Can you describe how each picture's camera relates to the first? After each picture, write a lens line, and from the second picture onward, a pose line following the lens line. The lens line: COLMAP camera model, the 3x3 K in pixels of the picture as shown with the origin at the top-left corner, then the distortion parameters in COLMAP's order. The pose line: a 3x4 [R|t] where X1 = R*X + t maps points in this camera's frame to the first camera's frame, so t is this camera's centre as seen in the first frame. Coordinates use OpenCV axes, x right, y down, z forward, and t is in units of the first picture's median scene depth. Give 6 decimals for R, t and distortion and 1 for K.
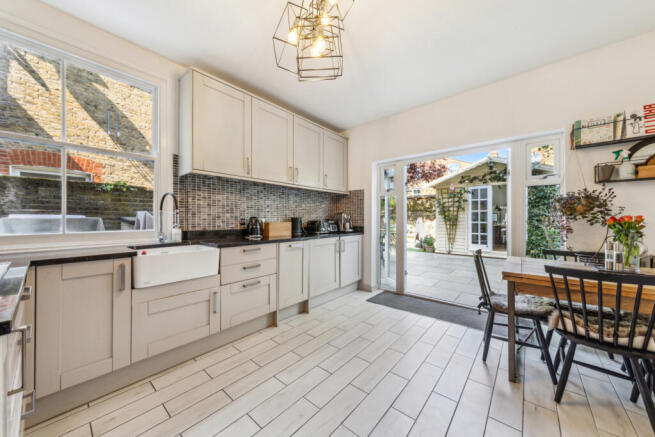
lens RADIAL K [[239.4, 0, 328.1], [0, 239.4, 217.1], [0, 0, 1]] dist [0.012936, -0.000007]
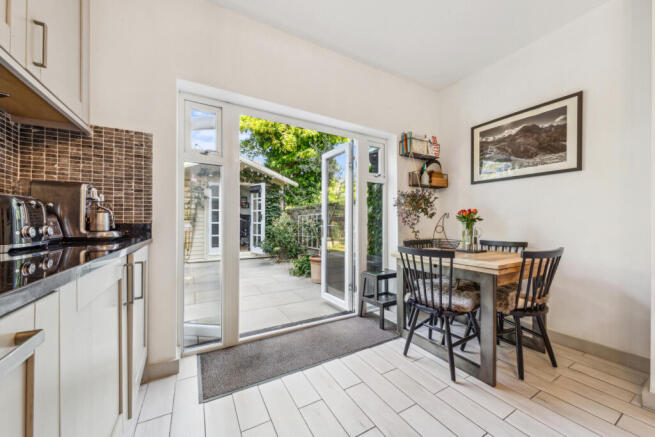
lens RADIAL K [[236.5, 0, 328.2], [0, 236.5, 224.6], [0, 0, 1]] dist [0.001039, 0.000017]
pose [[0.355128, -0.001845, 0.934816, -0.122871], [-0.011959, 0.999907, 0.006517, 0.034227], [-0.934741, -0.013494, 0.355073, 0.566948]]
